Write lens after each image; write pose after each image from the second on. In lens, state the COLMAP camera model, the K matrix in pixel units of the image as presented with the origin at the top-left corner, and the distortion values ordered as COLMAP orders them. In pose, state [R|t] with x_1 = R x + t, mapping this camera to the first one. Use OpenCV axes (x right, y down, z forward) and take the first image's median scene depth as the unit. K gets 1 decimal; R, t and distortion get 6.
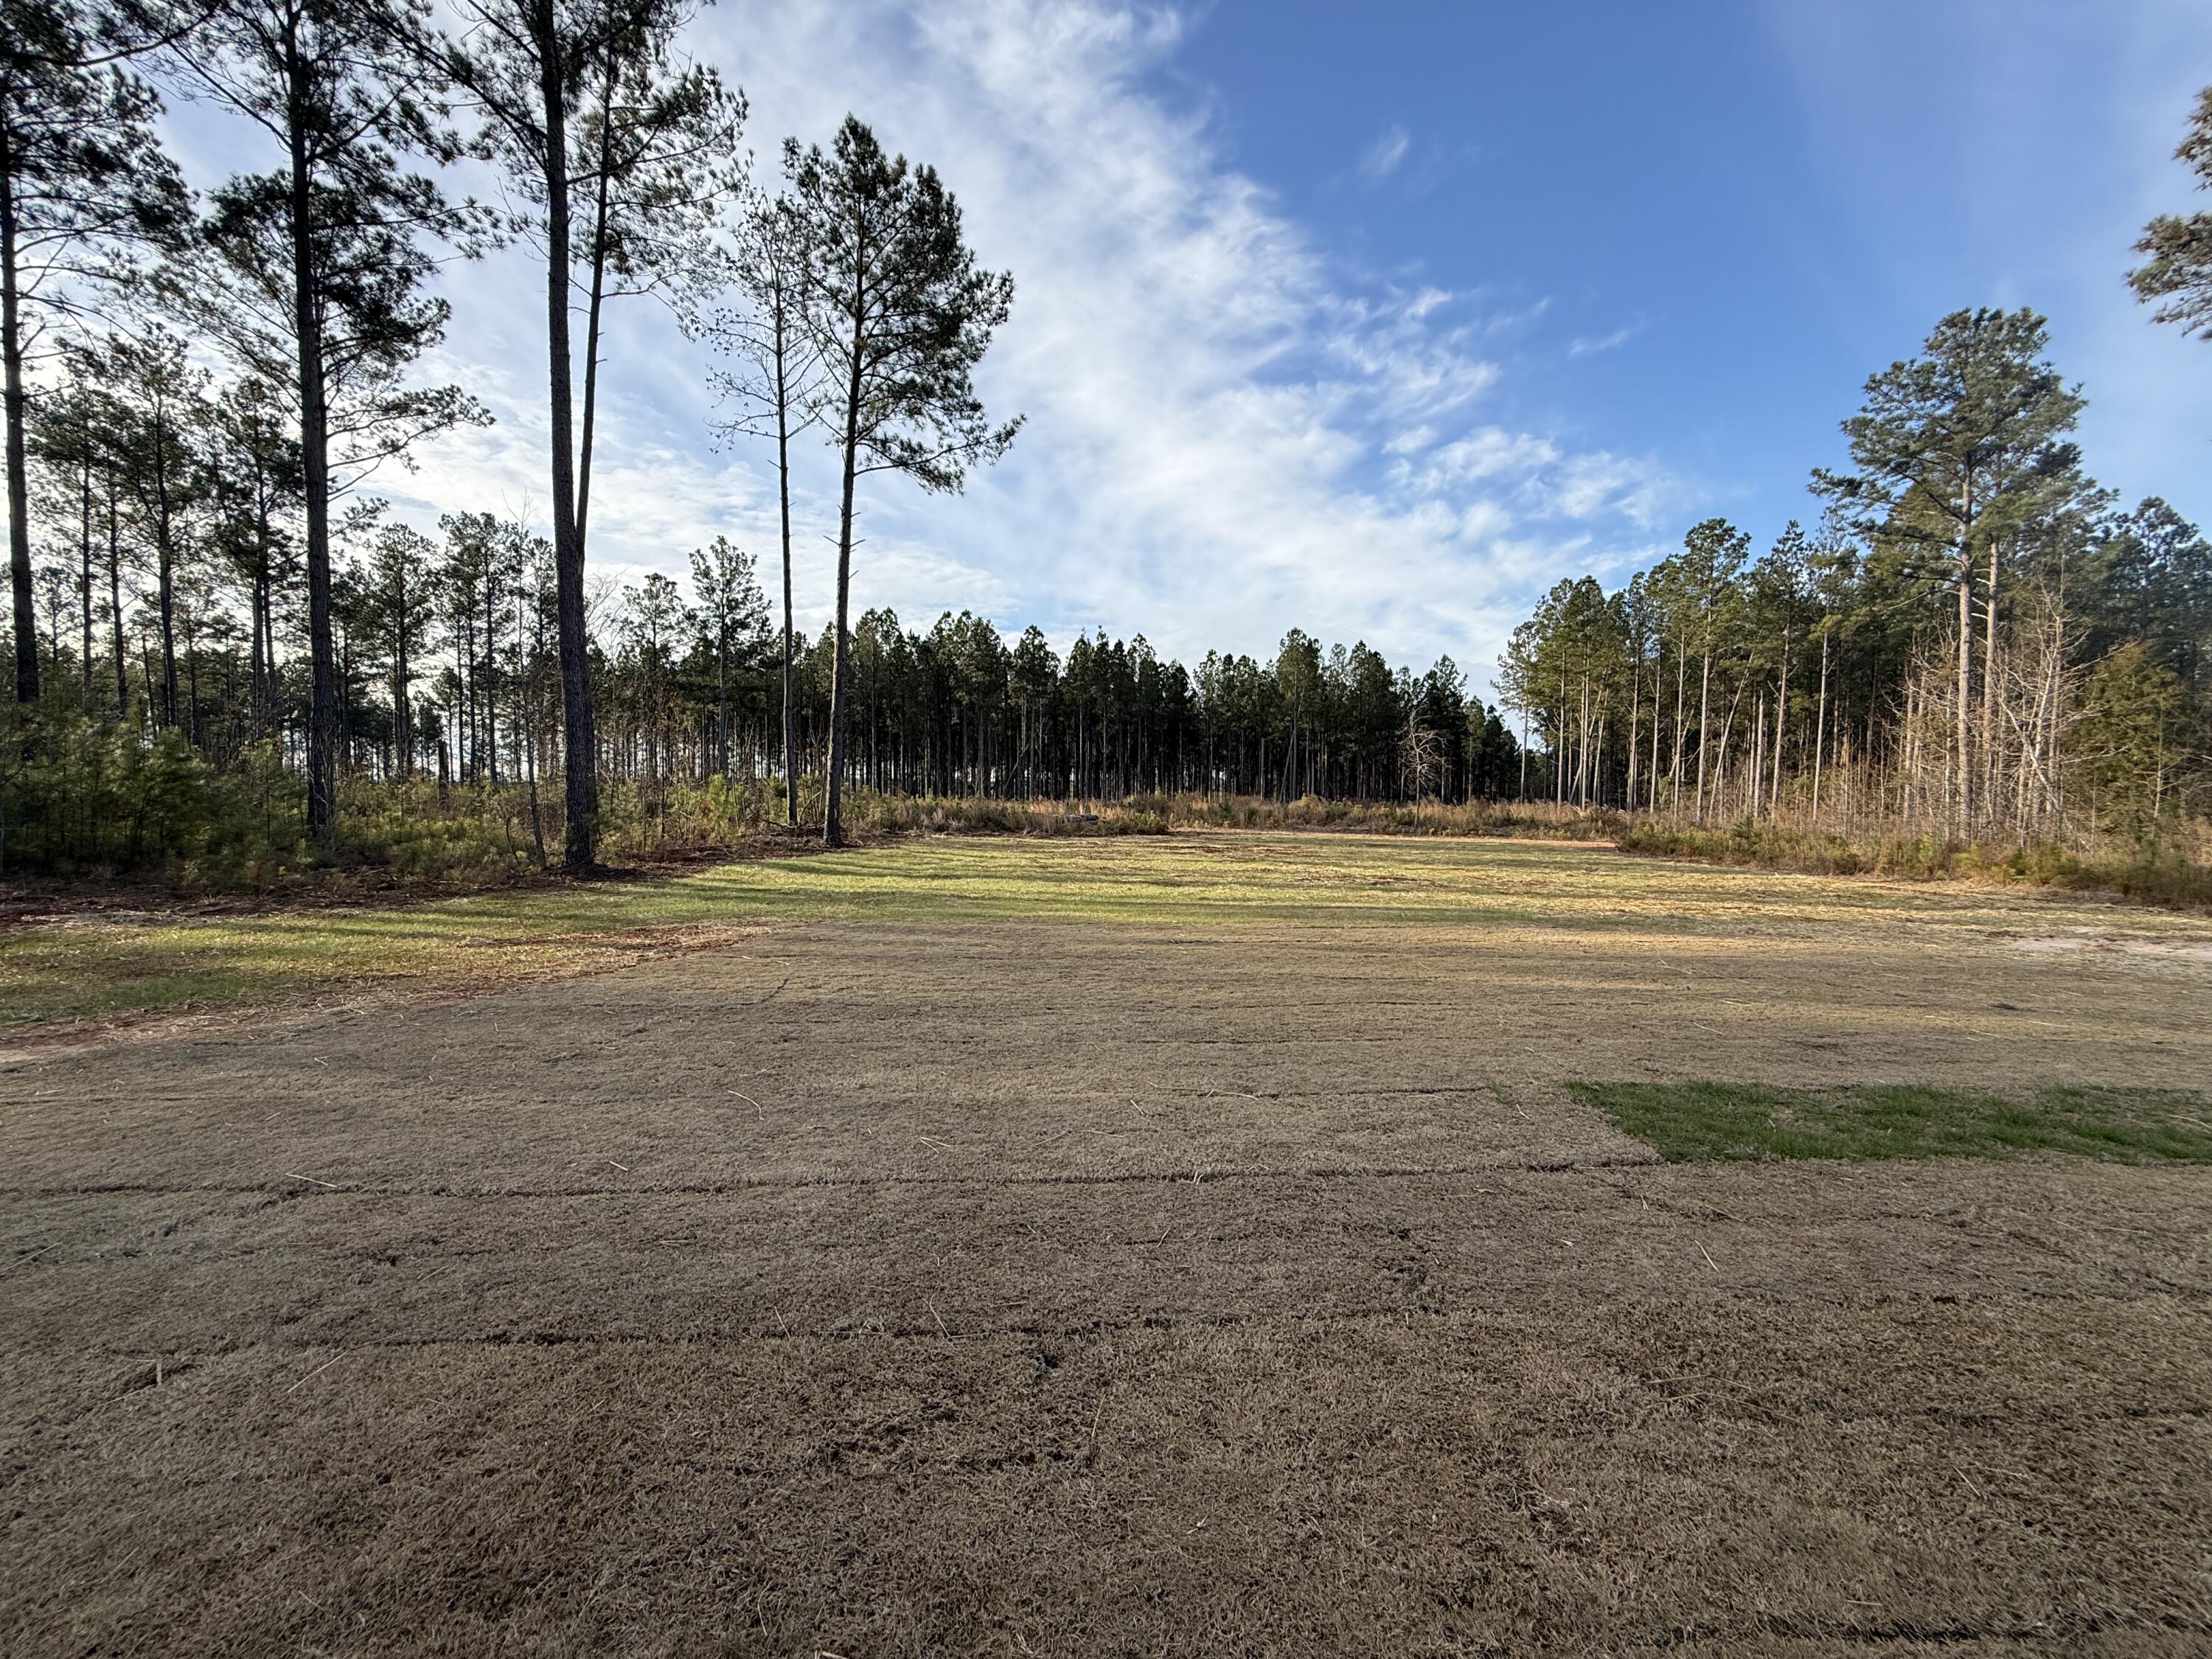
lens RADIAL K [[883.0, 0, 1103.2], [0, 883.0, 830.5], [0, 0, 1]] dist [0.001047, -0.000654]
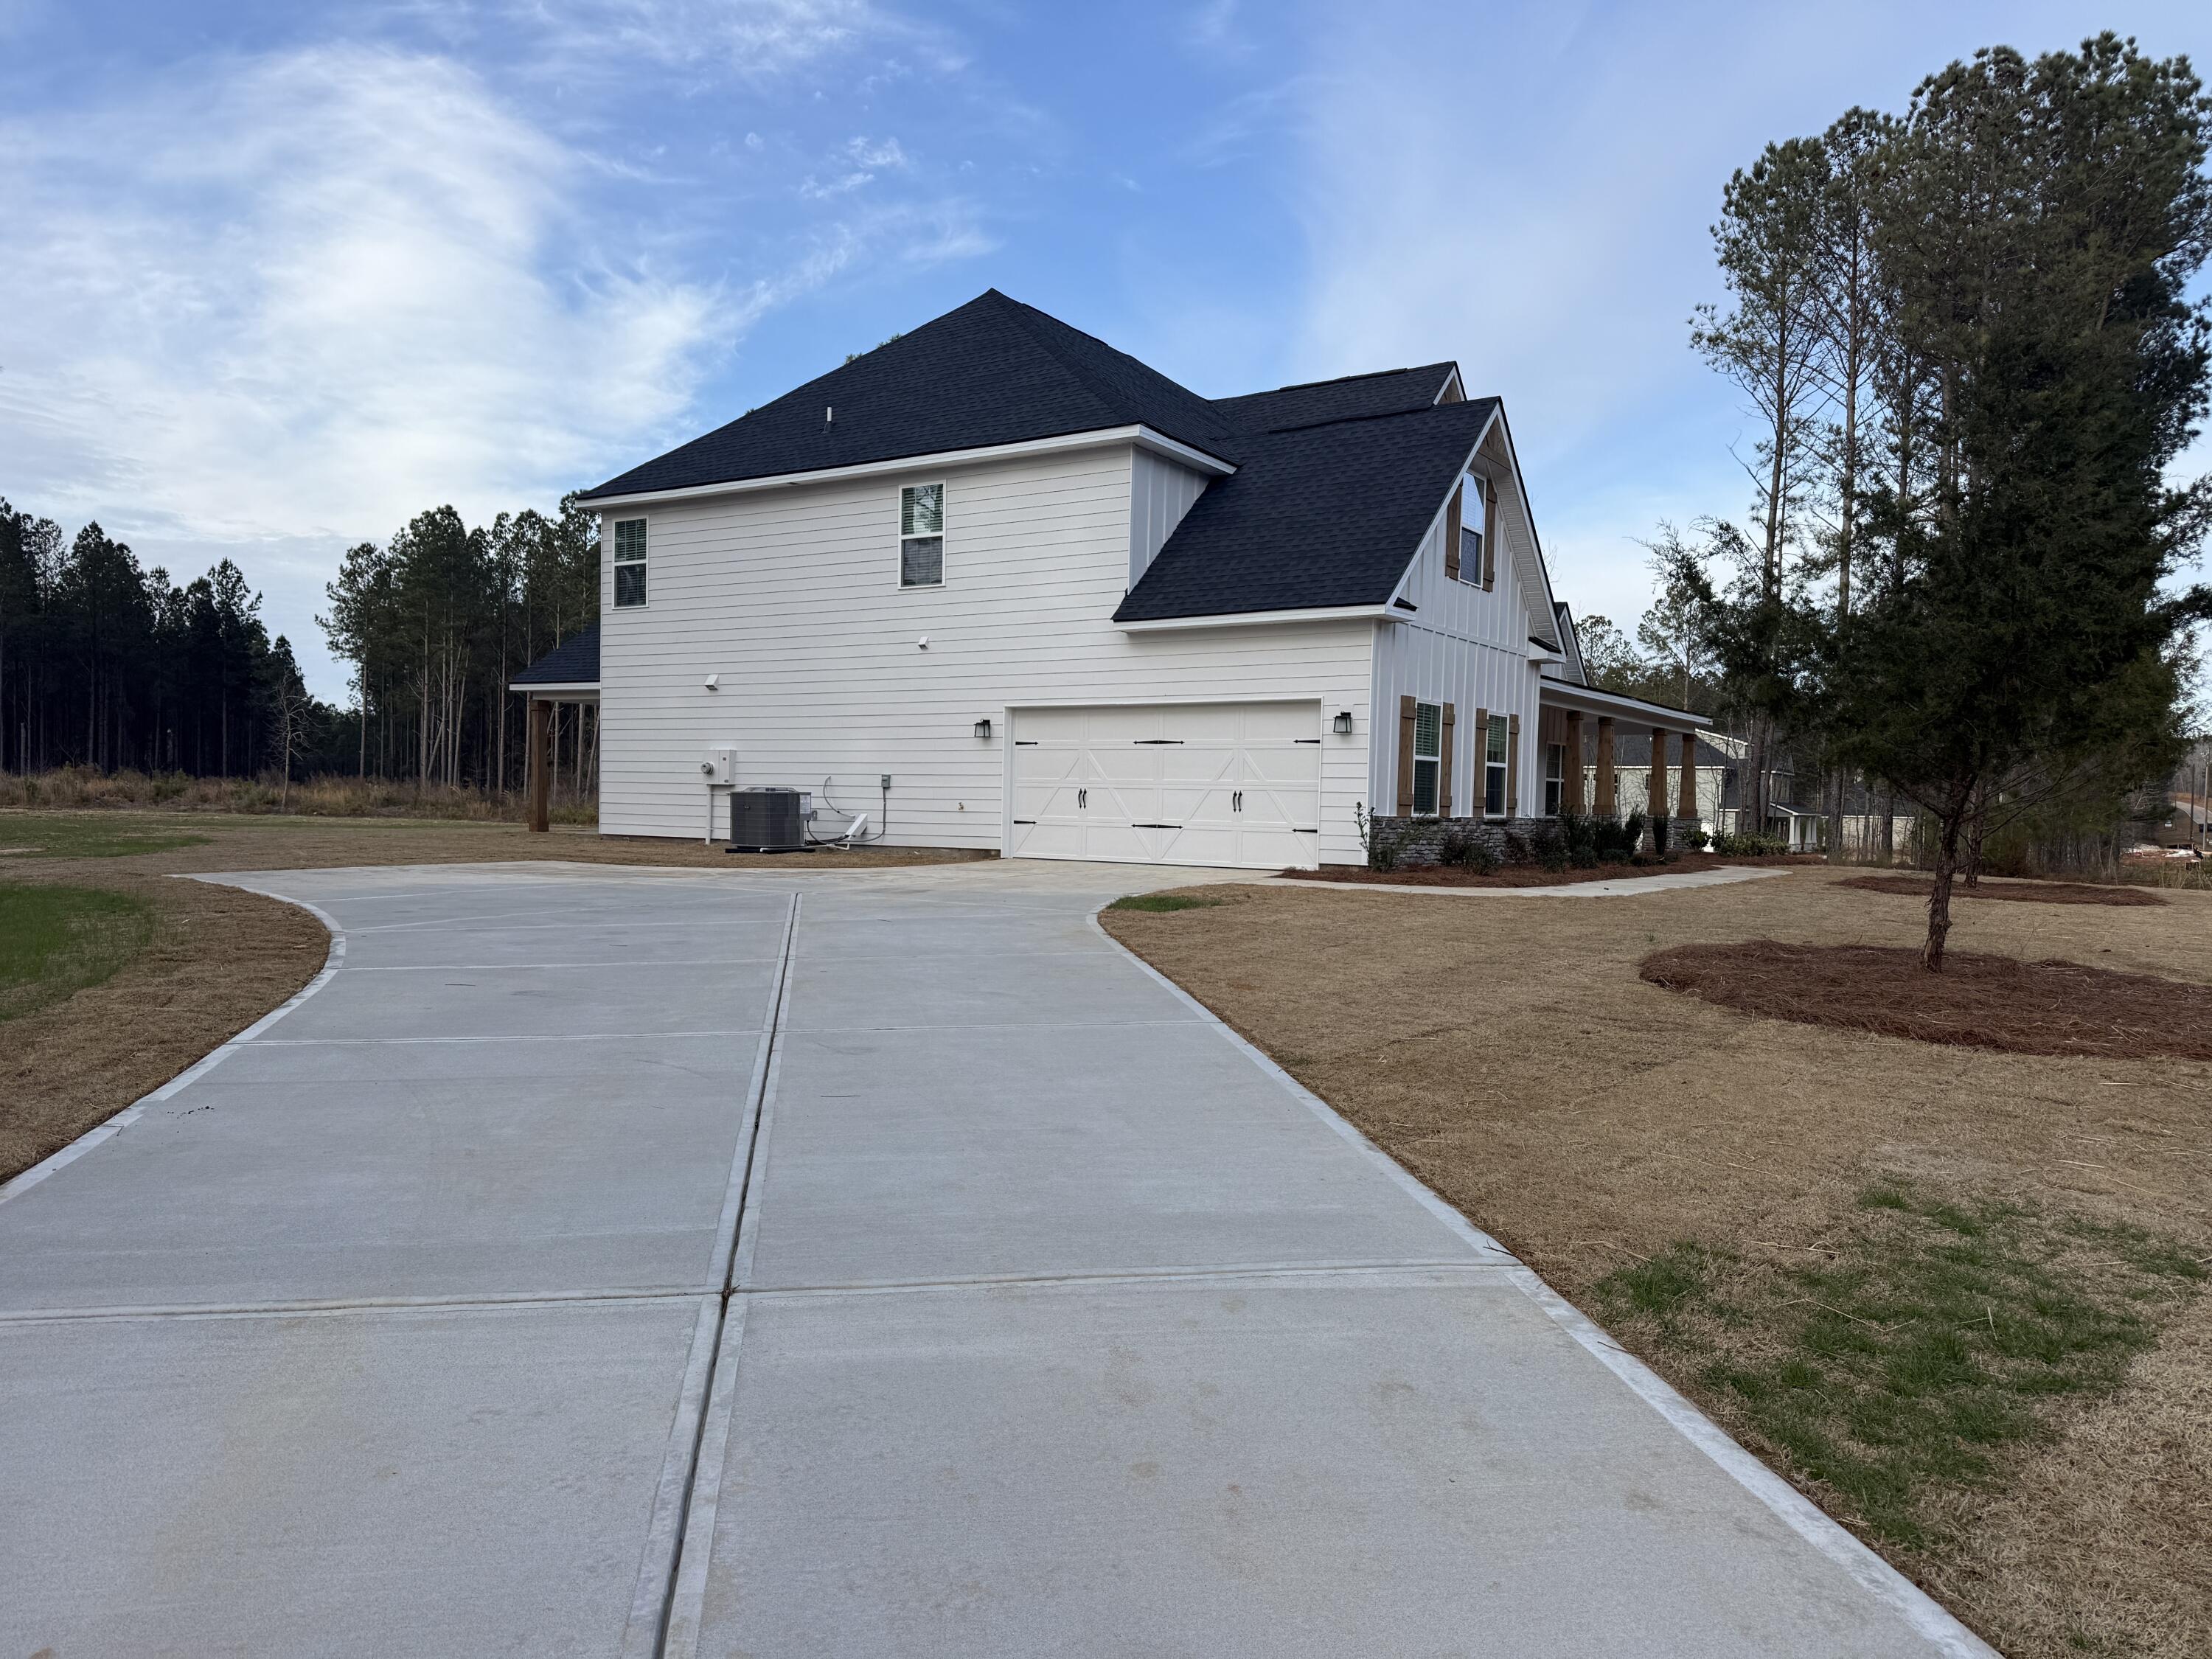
lens RADIAL K [[1536.5, 0, 1106.0], [0, 1536.5, 829.5], [0, 0, 1]] dist [0.059441, -0.002189]
pose [[0.582455, -0.002135, 0.812860, -0.505827], [0.004527, 0.999990, -0.000618, 0.029298], [-0.812851, 0.004040, 0.582458, -0.633938]]
